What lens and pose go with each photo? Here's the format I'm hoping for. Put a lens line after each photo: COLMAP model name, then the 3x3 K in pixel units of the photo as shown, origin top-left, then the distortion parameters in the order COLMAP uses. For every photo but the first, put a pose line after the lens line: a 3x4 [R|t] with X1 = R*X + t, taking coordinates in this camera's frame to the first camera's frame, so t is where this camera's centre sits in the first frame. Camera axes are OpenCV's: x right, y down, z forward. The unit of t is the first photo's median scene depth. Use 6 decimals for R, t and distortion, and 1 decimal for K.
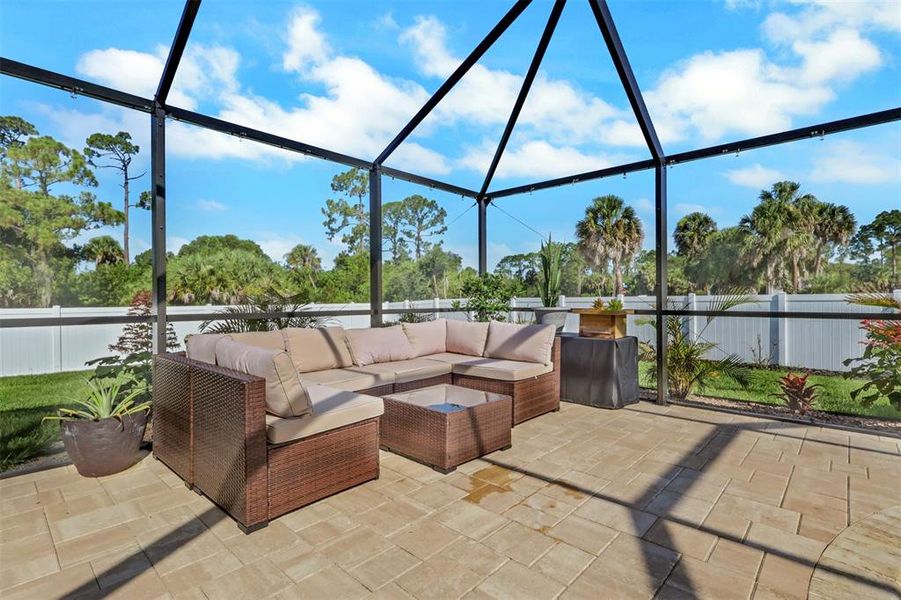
lens RADIAL K [[430.7, 0, 451.8], [0, 430.7, 302.3], [0, 0, 1]] dist [-0.003356, 0.000241]
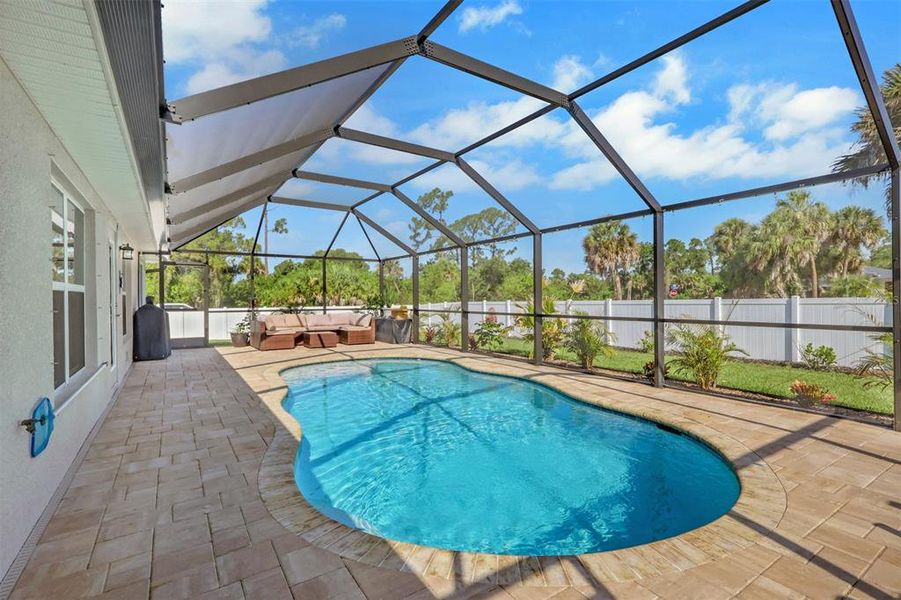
lens RADIAL K [[430.7, 0, 451.8], [0, 430.7, 302.3], [0, 0, 1]] dist [-0.003356, 0.000241]
pose [[0.968844, -0.001810, -0.247665, 0.206828], [0.001377, 0.999997, -0.001919, -0.002811], [0.247668, 0.001518, 0.968844, -0.235329]]
